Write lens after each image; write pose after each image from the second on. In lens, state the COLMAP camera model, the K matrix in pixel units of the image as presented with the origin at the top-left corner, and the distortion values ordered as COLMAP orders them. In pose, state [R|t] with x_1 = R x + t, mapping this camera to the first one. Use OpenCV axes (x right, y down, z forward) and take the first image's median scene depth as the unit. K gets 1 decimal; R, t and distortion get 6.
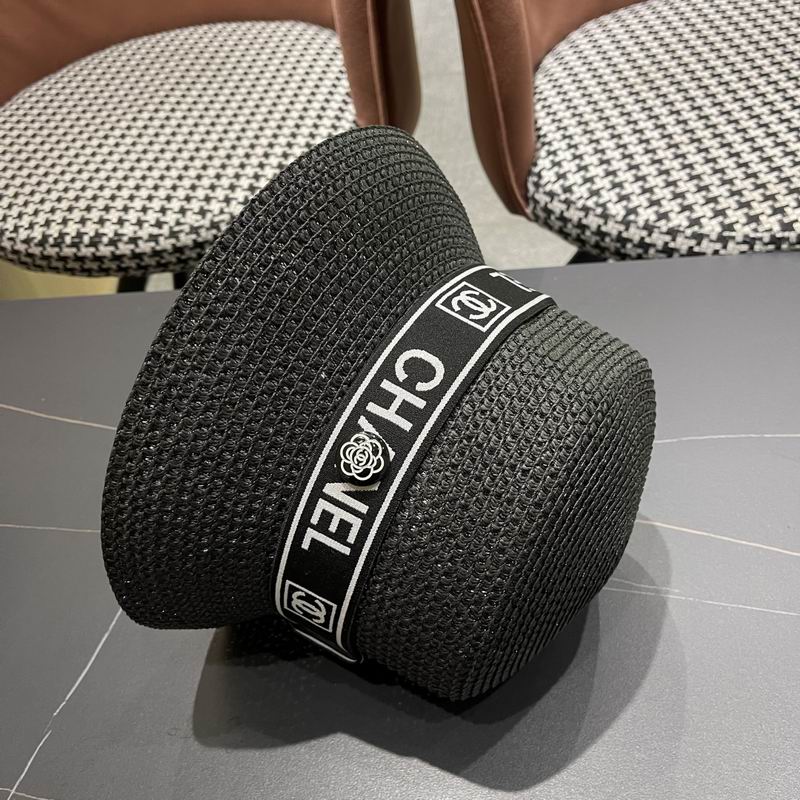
lens RADIAL K [[842.8, 0, 396.8], [0, 842.8, 409.0], [0, 0, 1]] dist [0.017512, 0.000000]
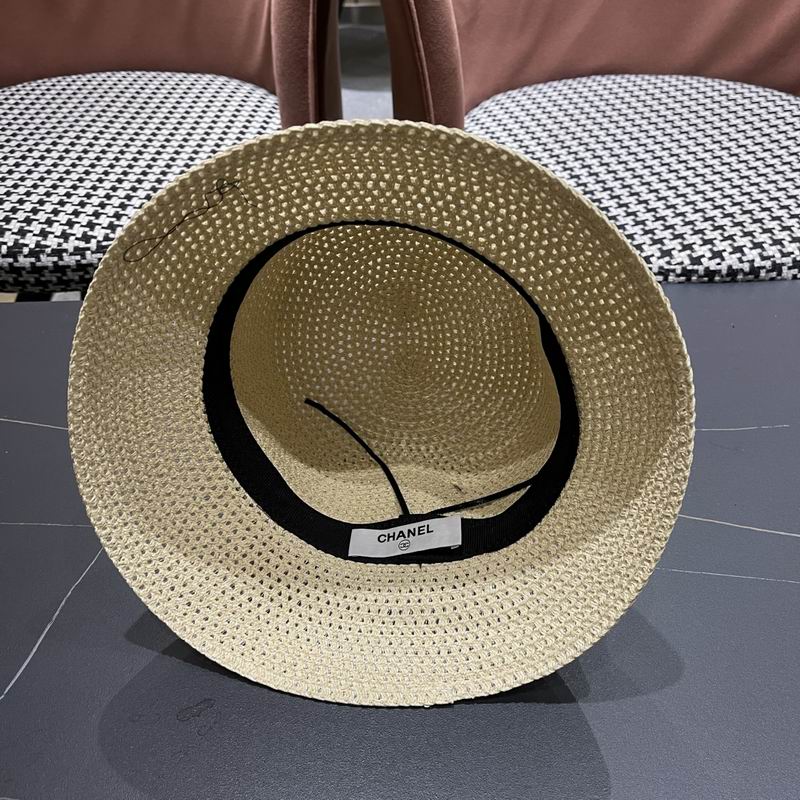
lens RADIAL K [[842.8, 0, 403.5], [0, 842.8, 400.1], [0, 0, 1]] dist [0.017512, 0.000000]
pose [[0.984048, 0.026776, 0.175874, -0.093378], [-0.002856, 0.990859, -0.134871, 0.102496], [-0.177877, 0.132218, 0.975130, 0.010866]]
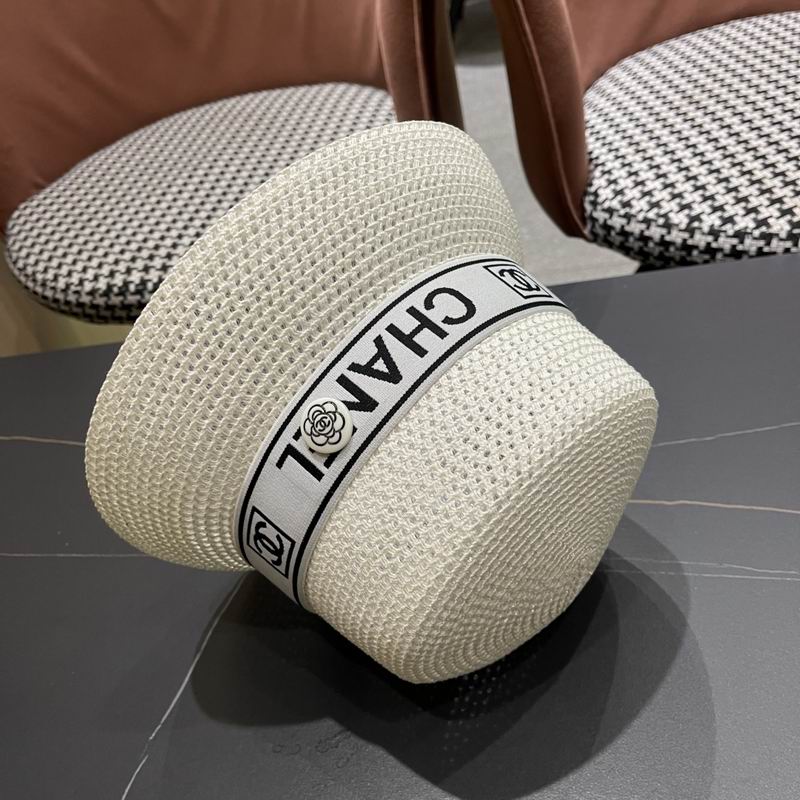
lens RADIAL K [[842.8, 0, 396.8], [0, 842.8, 397.8], [0, 0, 1]] dist [0.017512, 0.000000]
pose [[0.998088, -0.054325, -0.029473, -0.052342], [0.050643, 0.992205, -0.113864, 0.067827], [0.035429, 0.112154, 0.993059, 0.018923]]
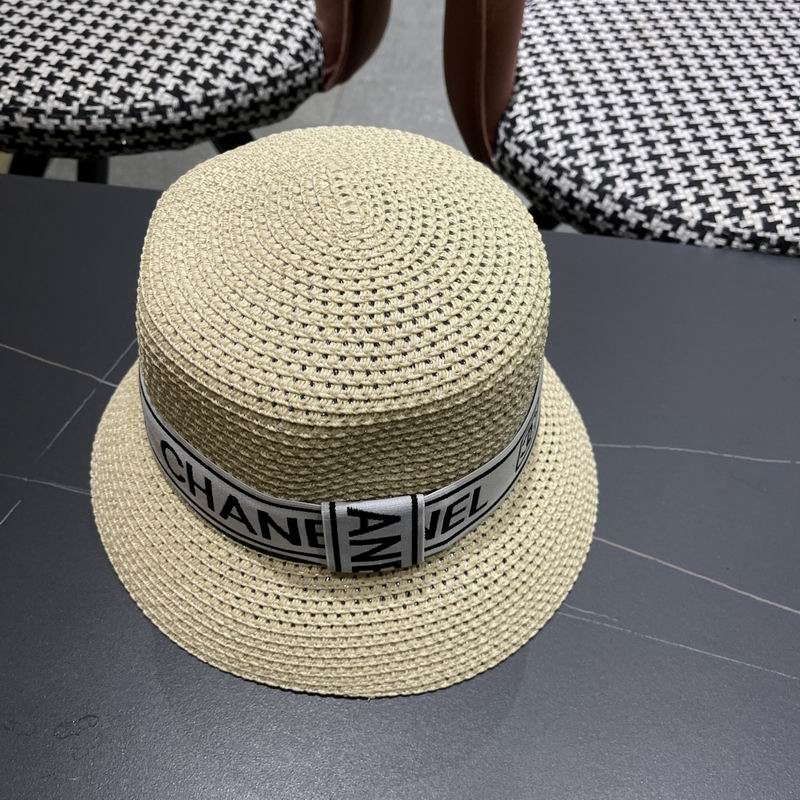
lens RADIAL K [[842.8, 0, 398.0], [0, 842.8, 409.1], [0, 0, 1]] dist [0.017512, 0.000000]
pose [[0.982407, 0.135427, 0.128593, -0.025542], [-0.145295, 0.986859, 0.070702, -0.022439], [-0.117328, -0.088142, 0.989174, 0.103790]]
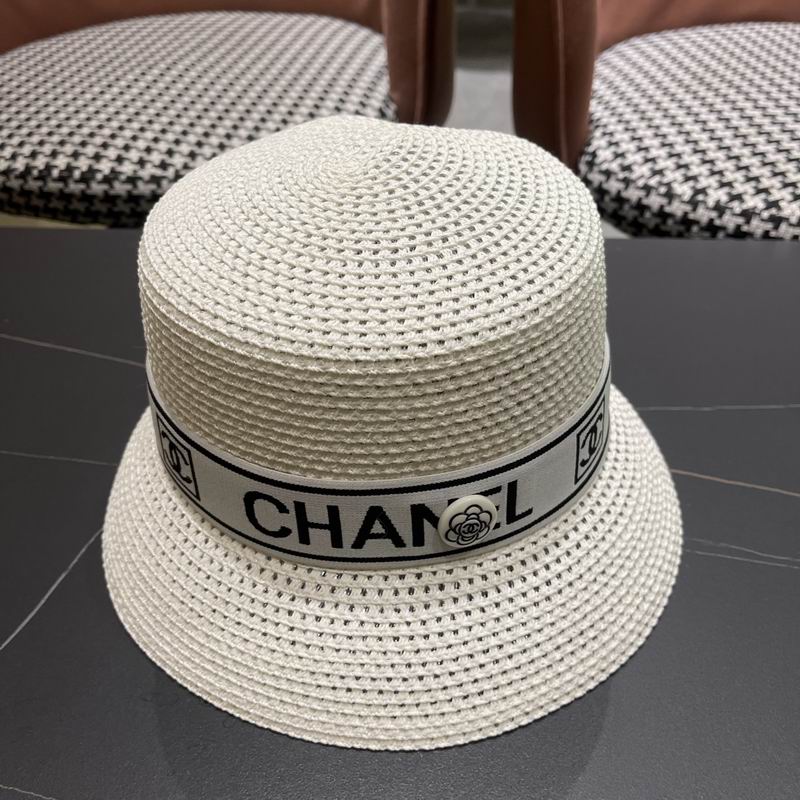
lens RADIAL K [[842.8, 0, 398.7], [0, 842.8, 406.5], [0, 0, 1]] dist [0.017512, 0.000000]
pose [[0.993382, 0.094112, 0.065849, -0.076704], [-0.084776, 0.987551, -0.132503, 0.133667], [-0.077500, 0.126043, 0.988993, 0.148491]]
